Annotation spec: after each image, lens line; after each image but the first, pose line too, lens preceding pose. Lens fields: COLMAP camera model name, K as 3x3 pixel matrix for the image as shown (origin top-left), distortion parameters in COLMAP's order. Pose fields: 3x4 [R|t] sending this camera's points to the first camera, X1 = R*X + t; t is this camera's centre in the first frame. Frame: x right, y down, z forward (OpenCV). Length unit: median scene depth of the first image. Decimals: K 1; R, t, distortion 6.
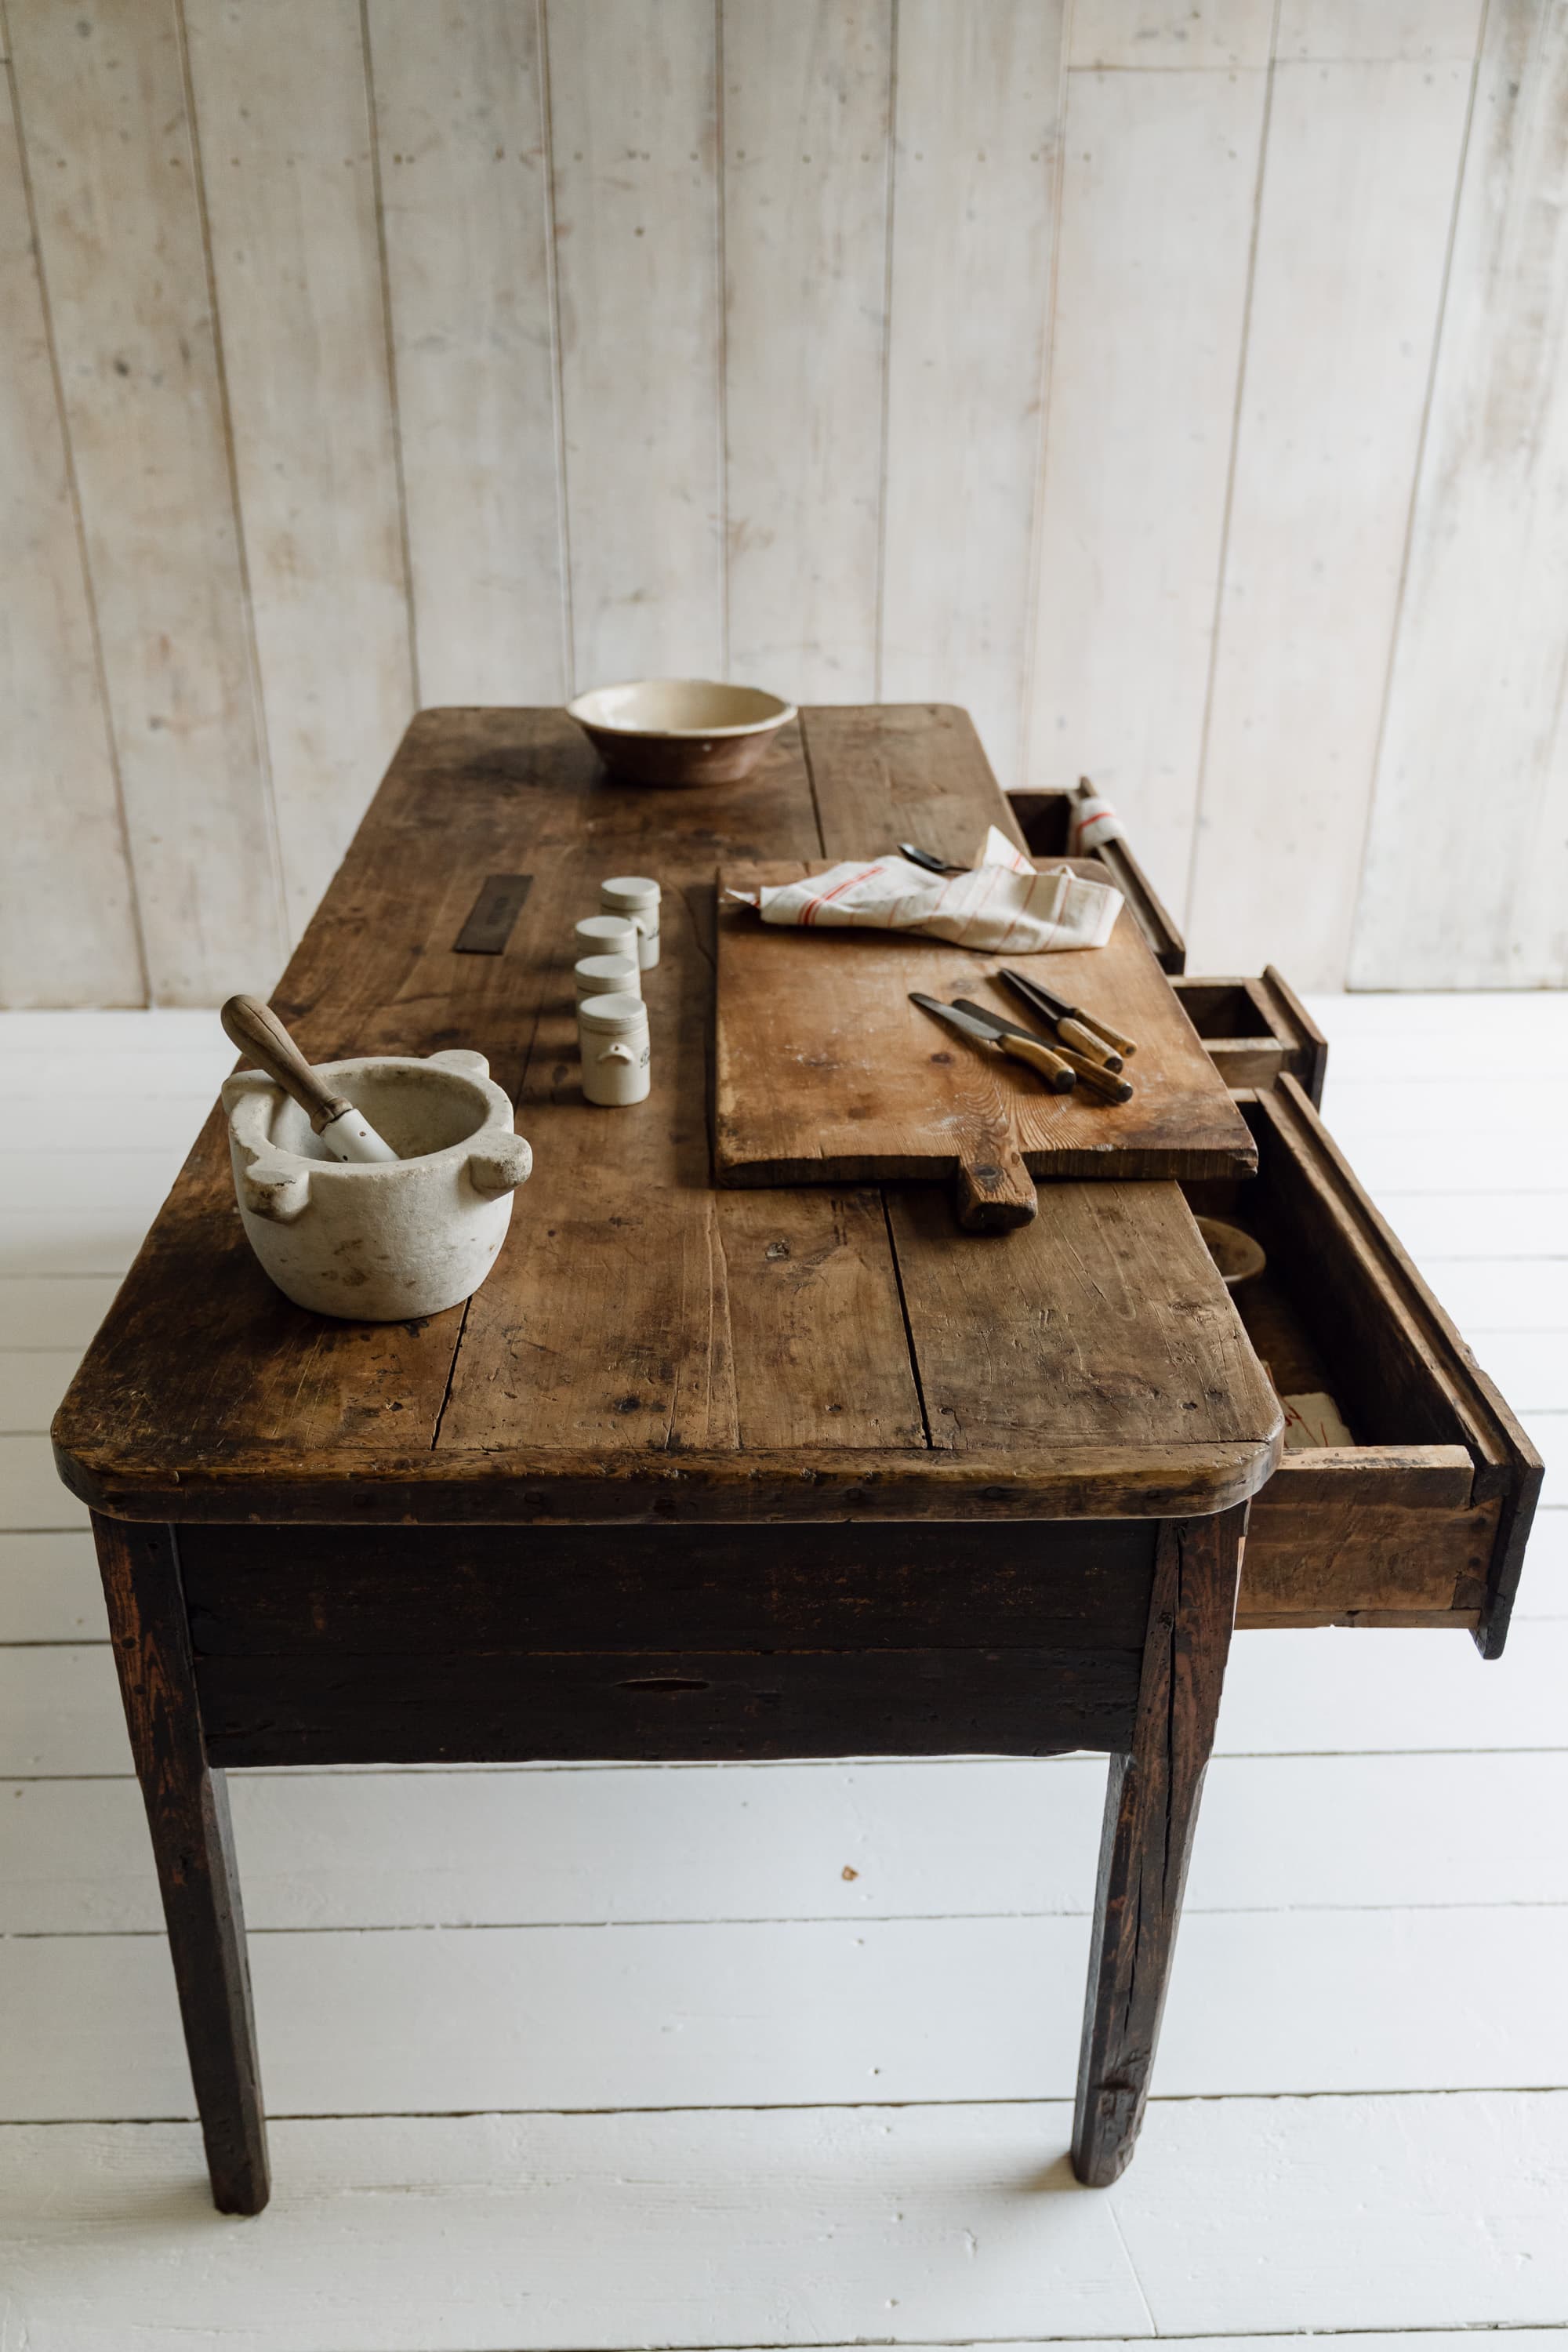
lens RADIAL K [[2281.3, 0, 747.0], [0, 2281.3, 1355.8], [0, 0, 1]] dist [-0.009091, 0.014946]
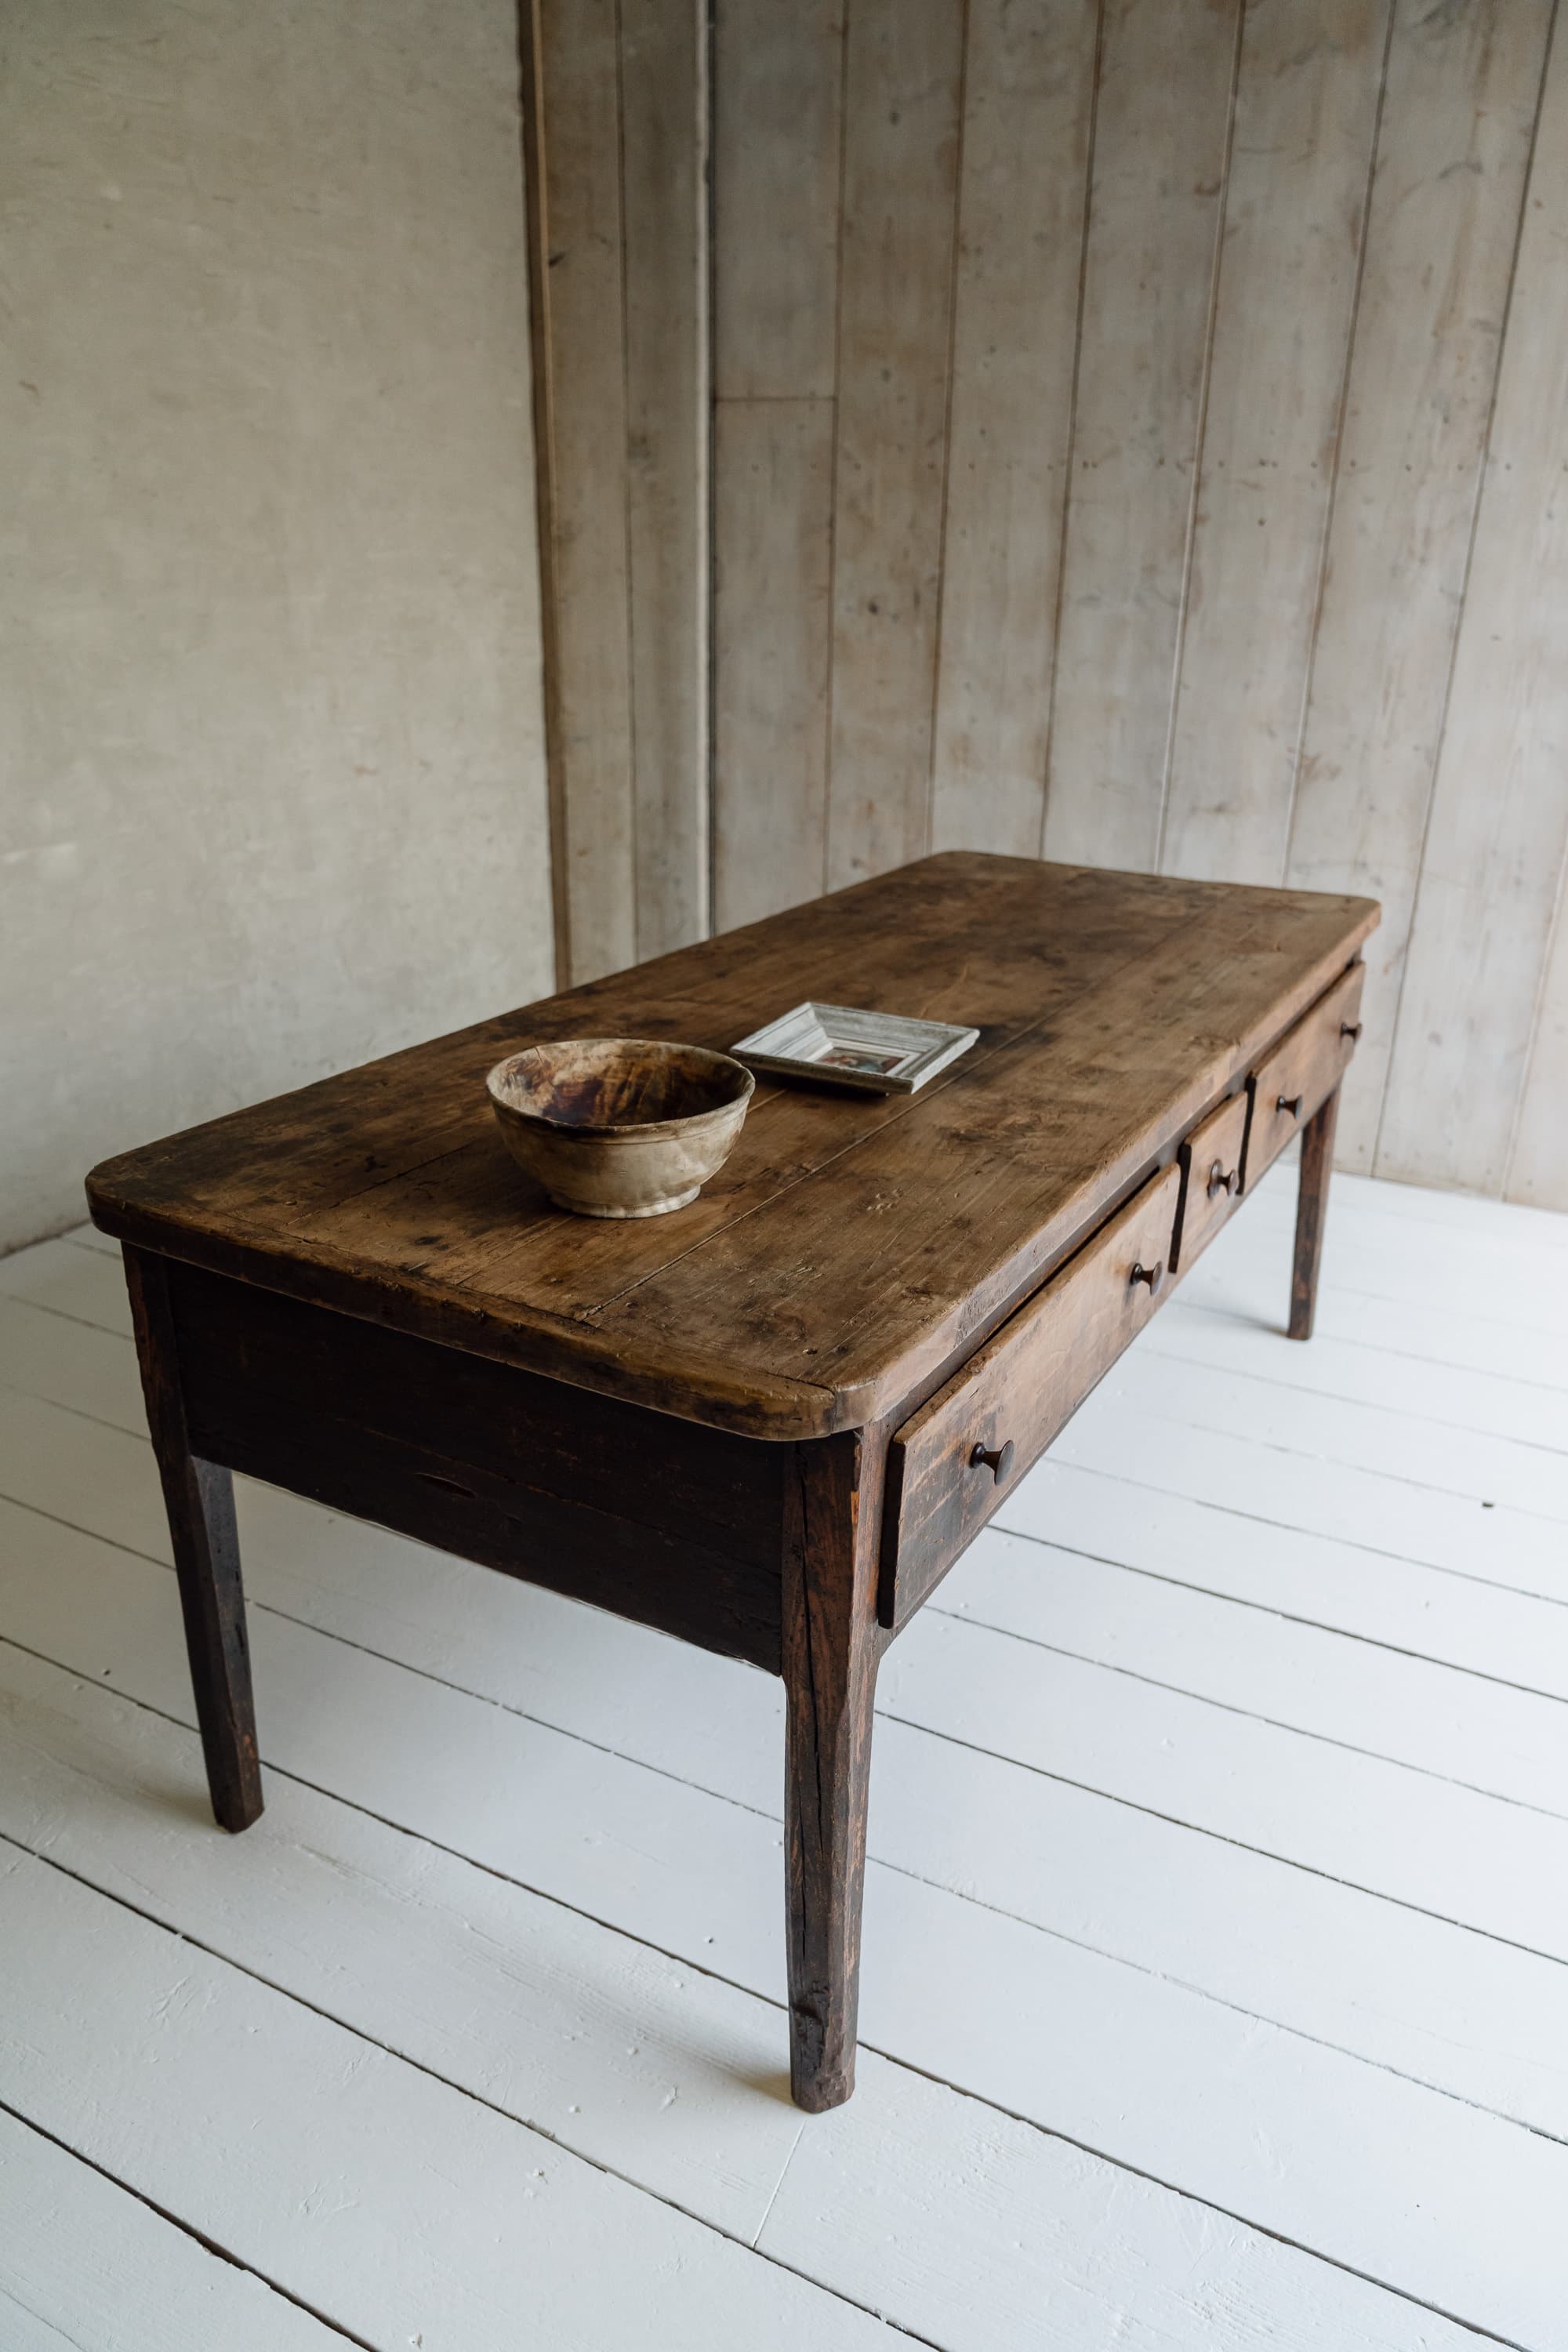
lens RADIAL K [[1761.0, 0, 713.4], [0, 1761.0, 1220.3], [0, 0, 1]] dist [-0.027340, 0.013437]
pose [[0.845431, 0.213916, -0.489374, 0.249444], [-0.276113, 0.959396, -0.057634, 0.010380], [0.457174, 0.183848, 0.870168, 0.101204]]
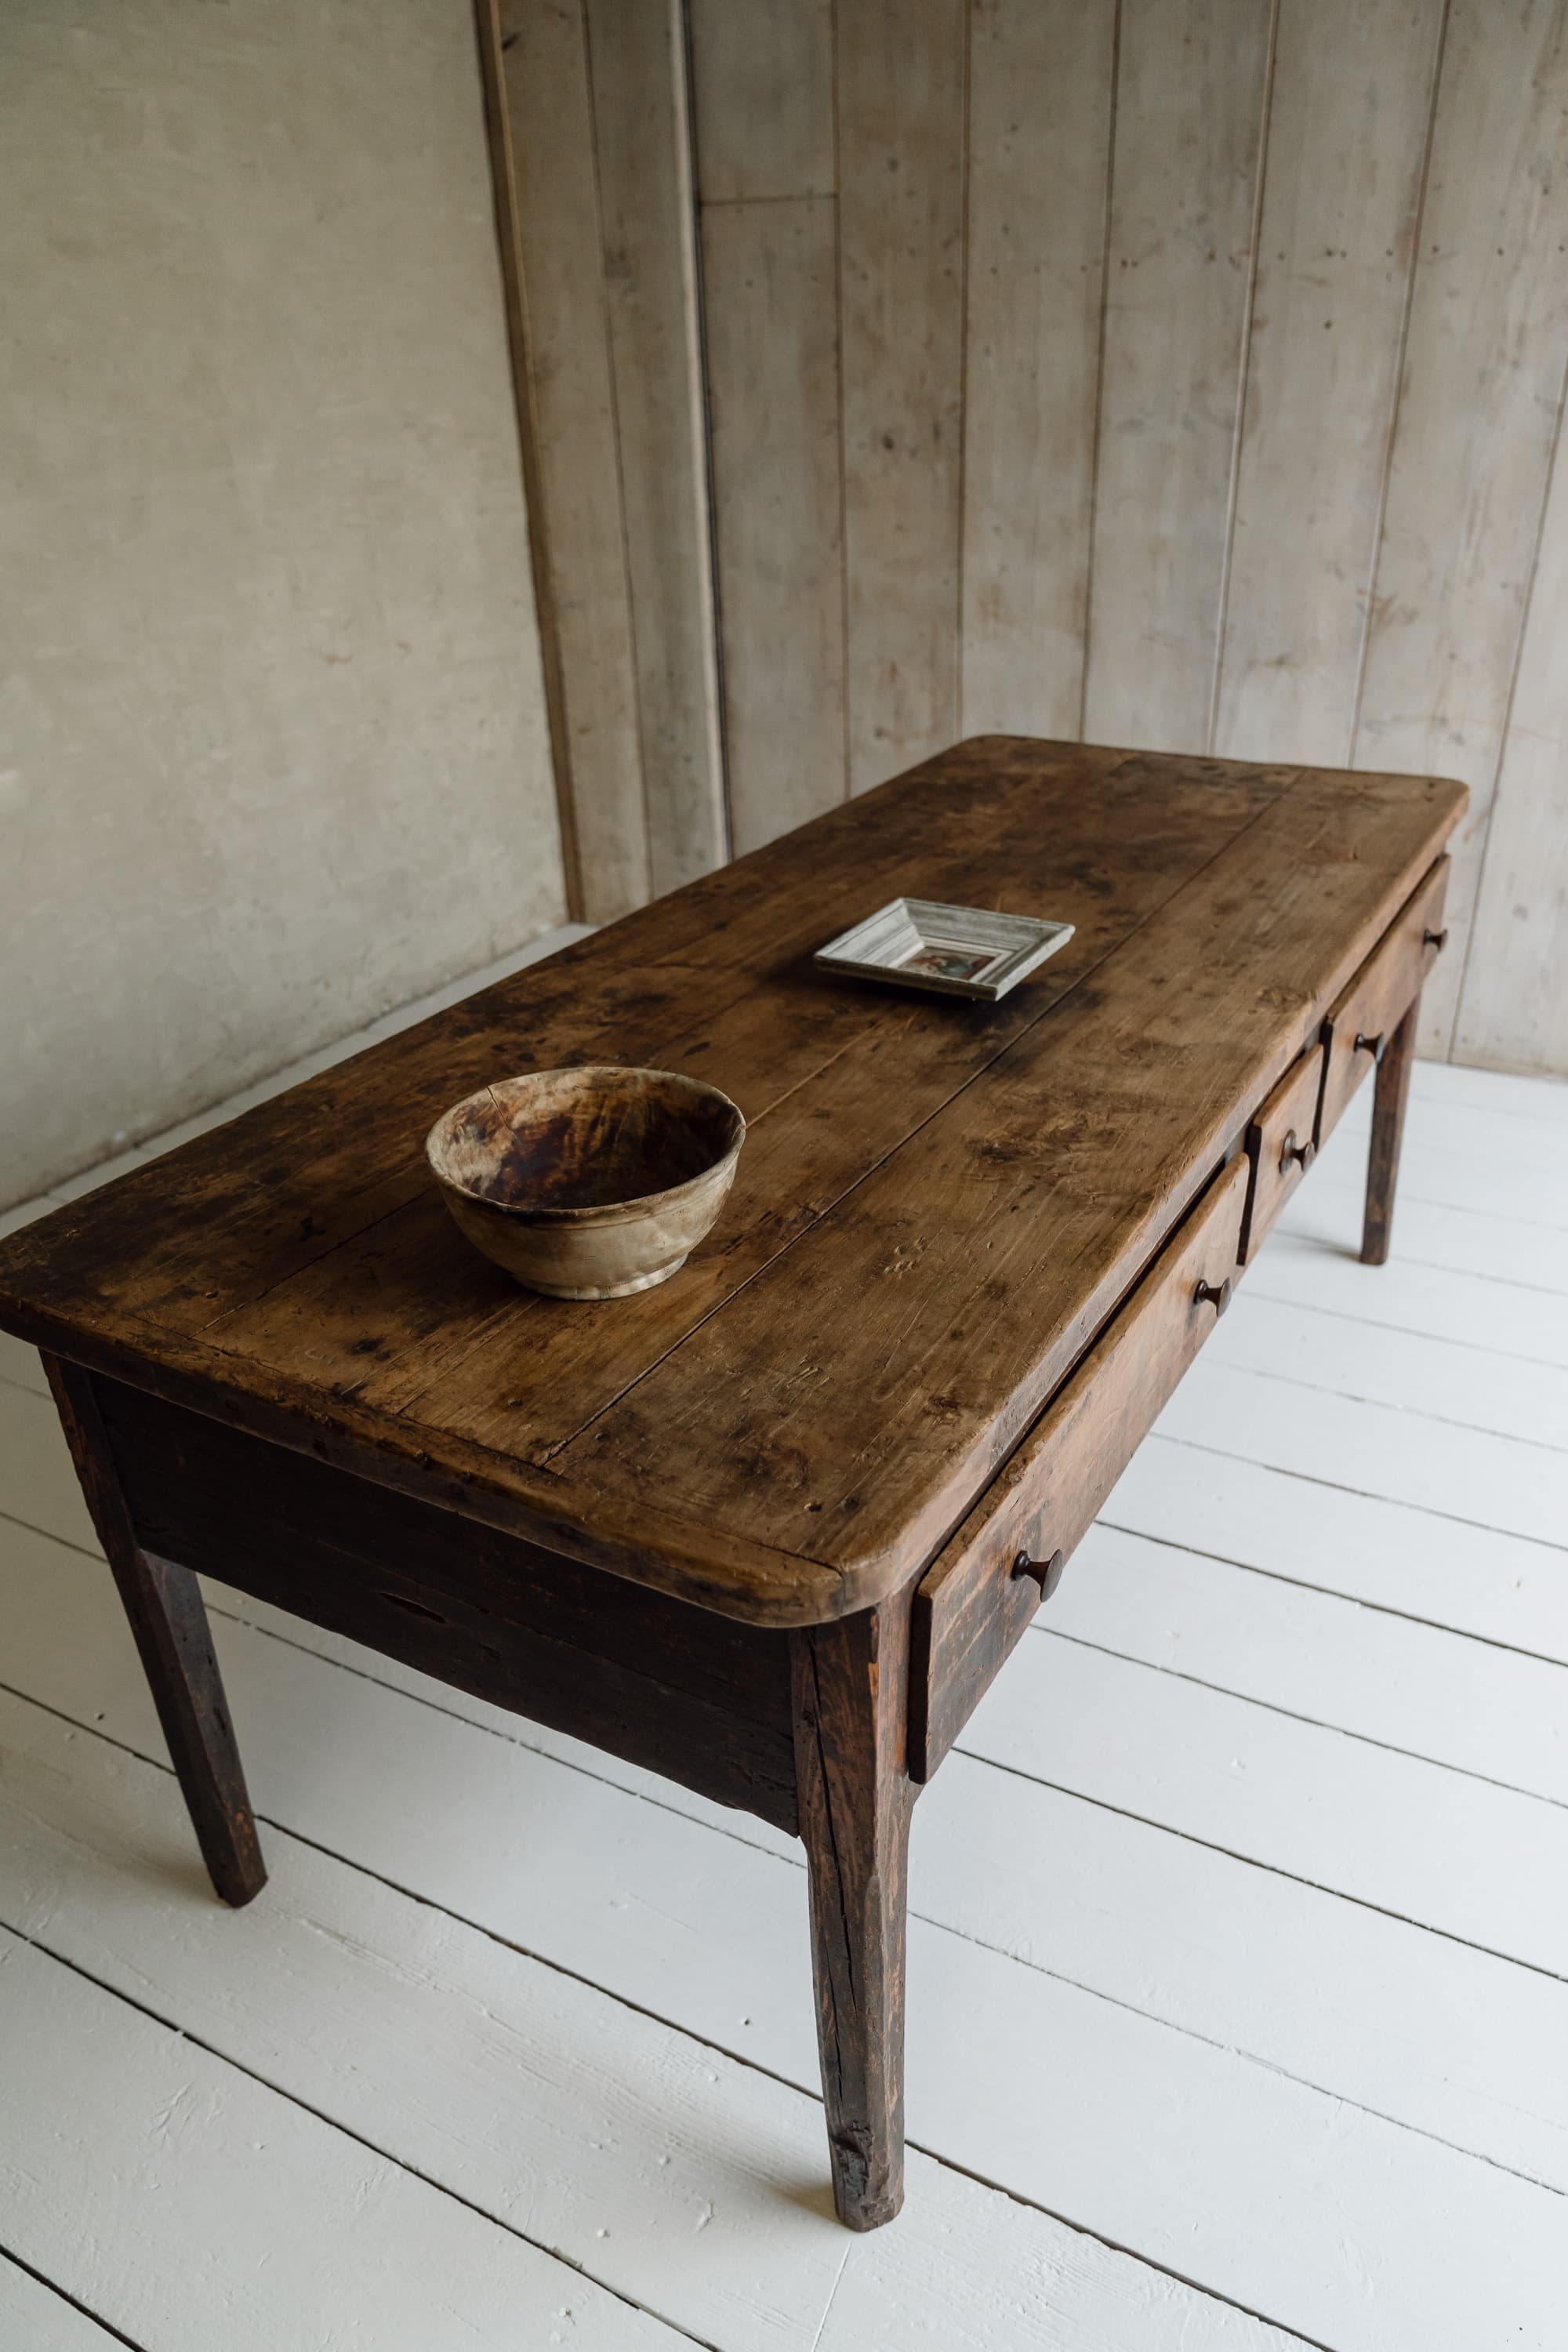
lens RADIAL K [[1746.0, 0, 733.1], [0, 1746.0, 1272.2], [0, 0, 1]] dist [-0.031932, 0.018137]
pose [[0.845909, 0.240335, -0.476106, 0.213870], [-0.233135, 0.969533, 0.075198, -0.051373], [0.479673, 0.047386, 0.876167, 0.163629]]
